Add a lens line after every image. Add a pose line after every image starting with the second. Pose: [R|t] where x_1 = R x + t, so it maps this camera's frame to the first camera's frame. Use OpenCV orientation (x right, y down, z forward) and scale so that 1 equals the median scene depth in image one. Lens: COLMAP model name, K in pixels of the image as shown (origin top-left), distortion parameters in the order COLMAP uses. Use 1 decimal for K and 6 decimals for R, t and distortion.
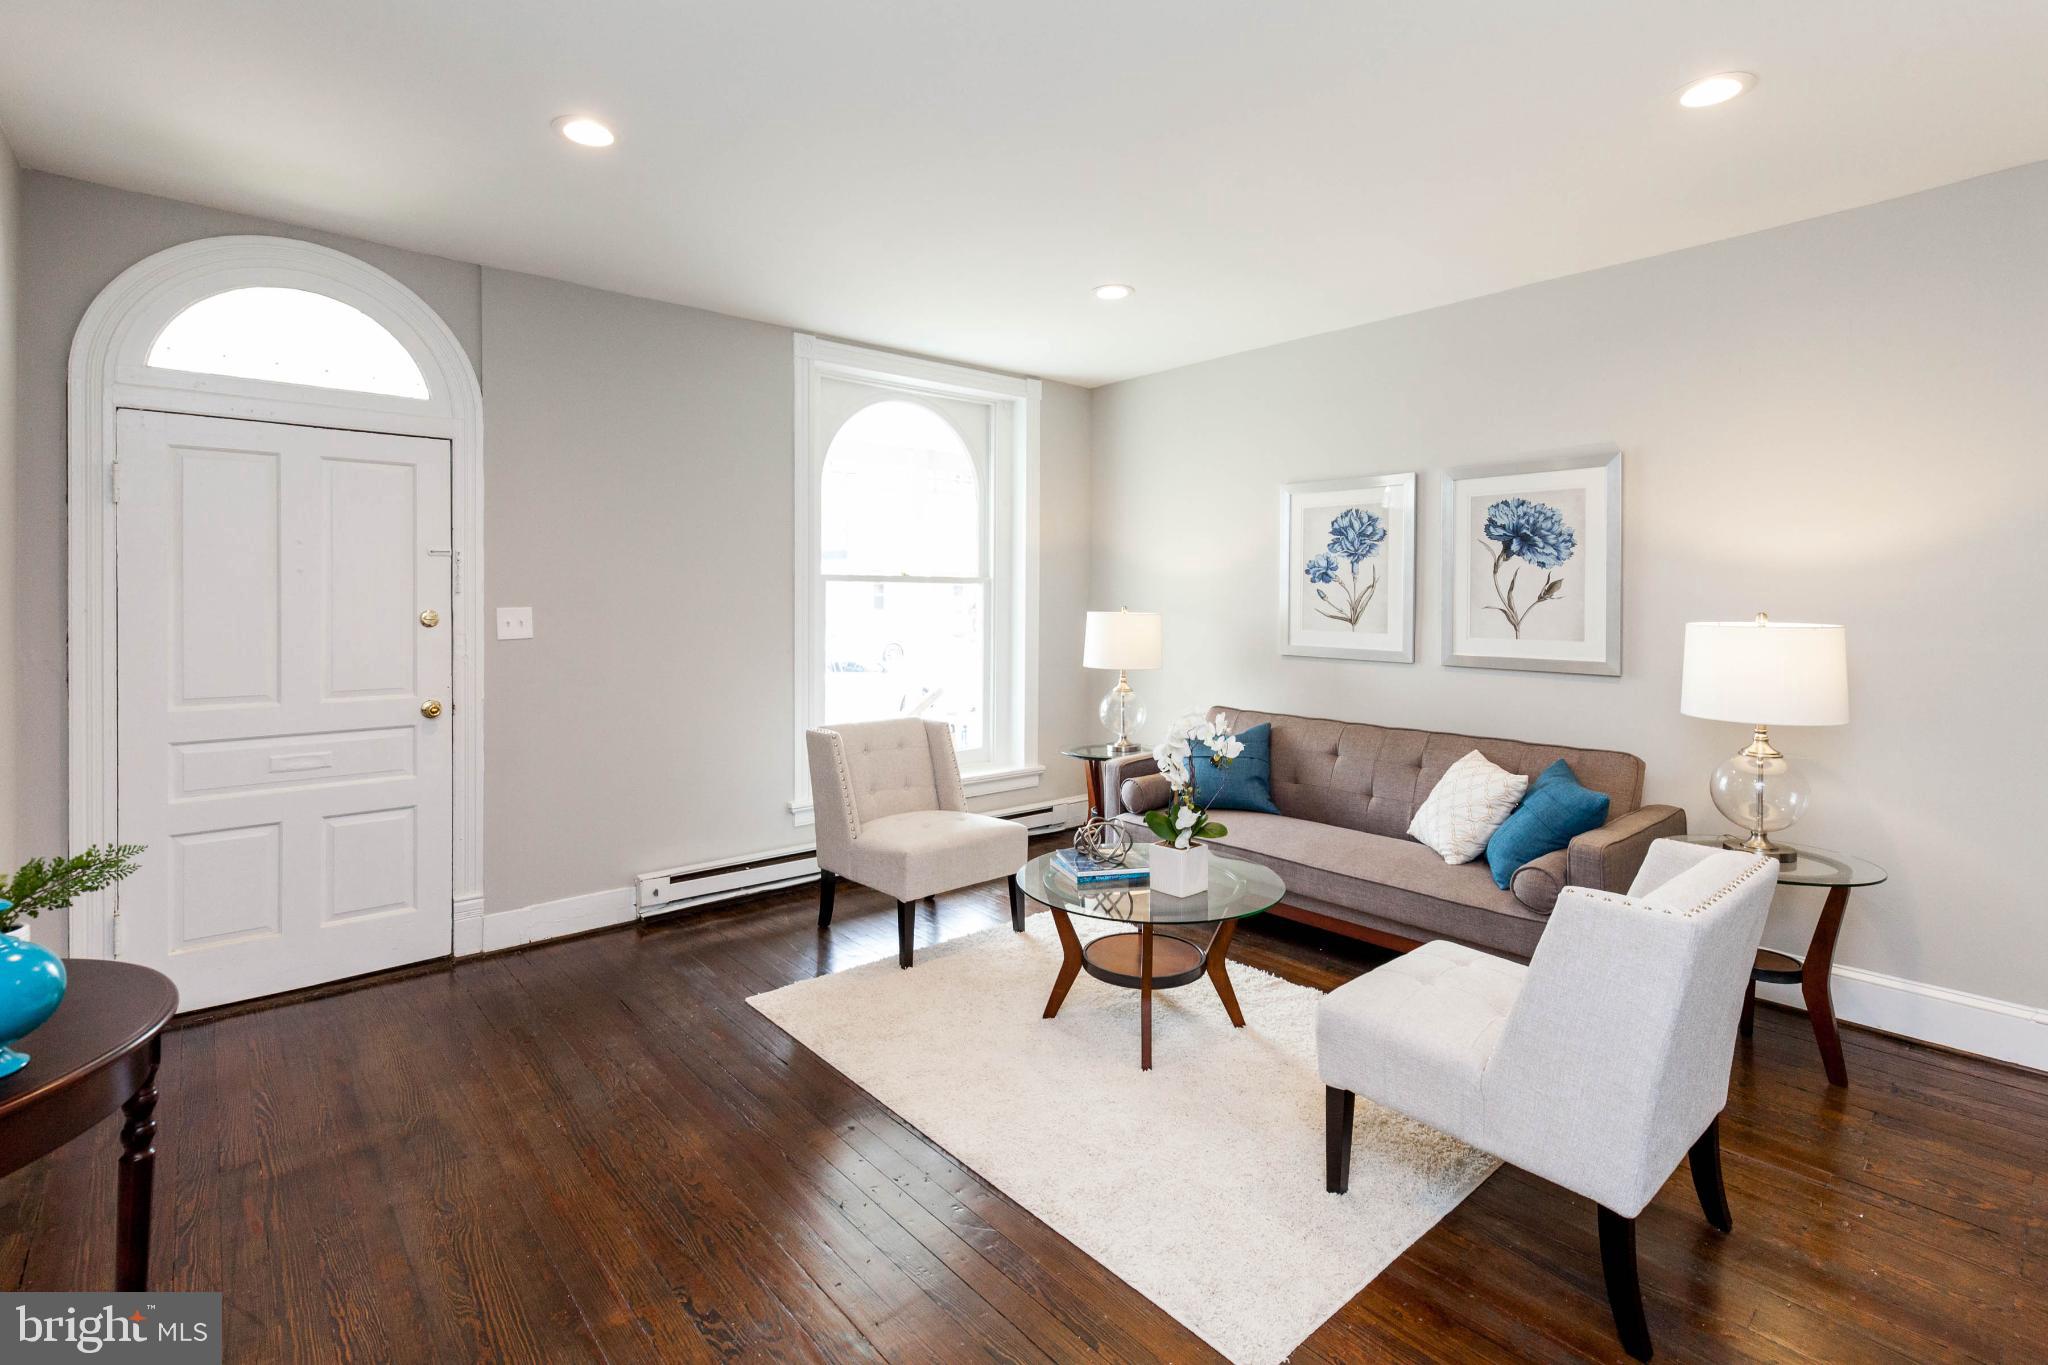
lens RADIAL K [[948.7, 0, 1060.7], [0, 948.7, 608.1], [0, 0, 1]] dist [0.009326, -0.003533]
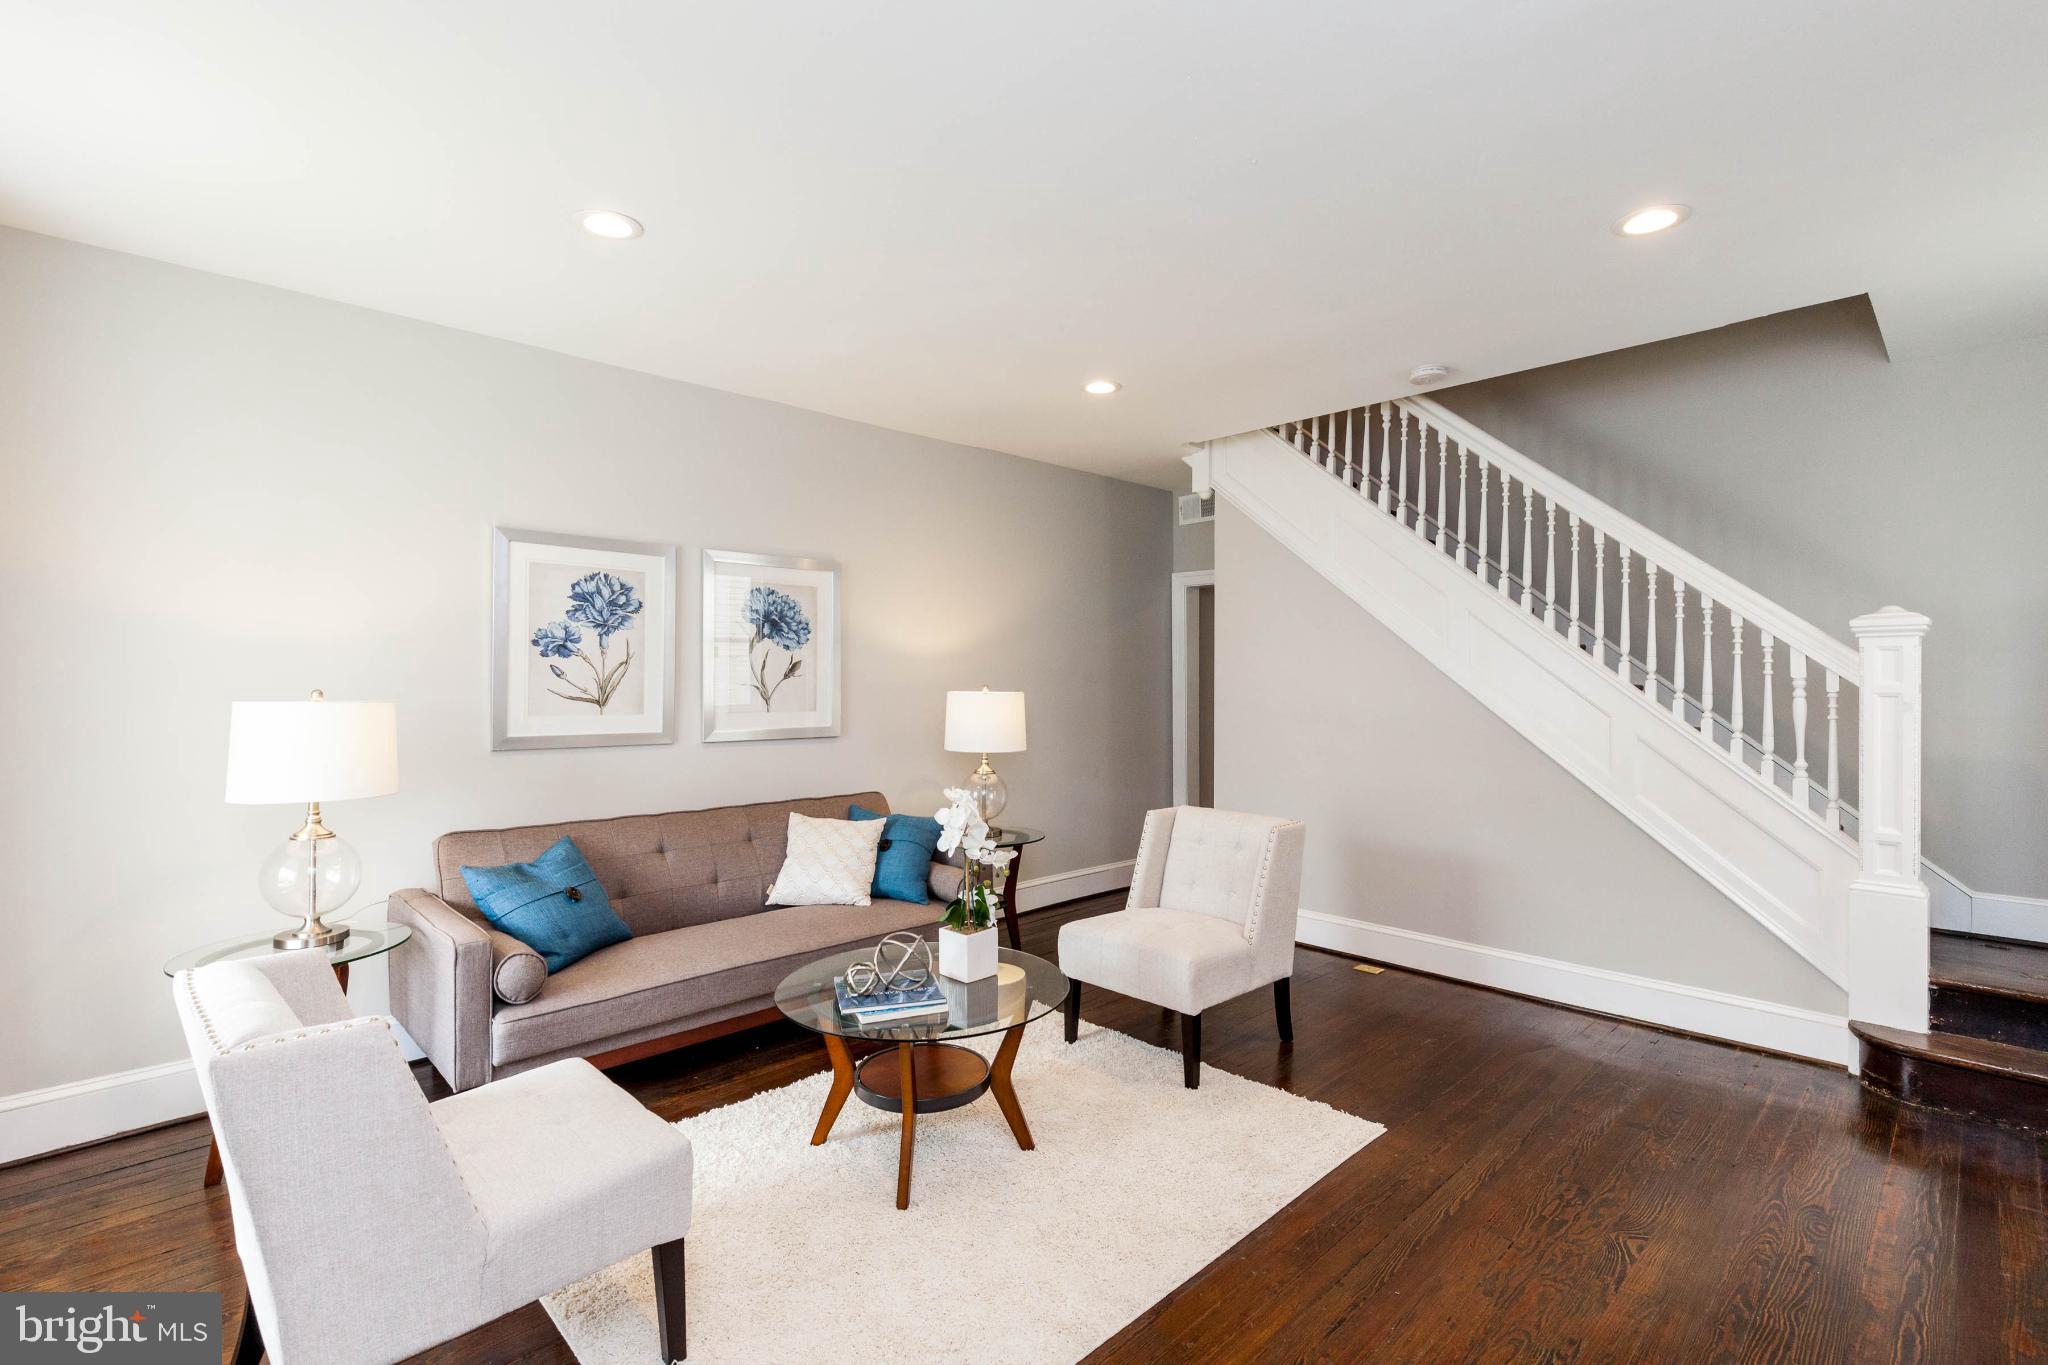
lens RADIAL K [[948.7, 0, 1025.0], [0, 948.7, 676.2], [0, 0, 1]] dist [0.009326, -0.003533]
pose [[-0.050217, 0.001302, 0.998737, -0.584052], [0.011063, 0.999939, -0.000747, -0.005333], [-0.998677, 0.011012, -0.050228, 0.665688]]
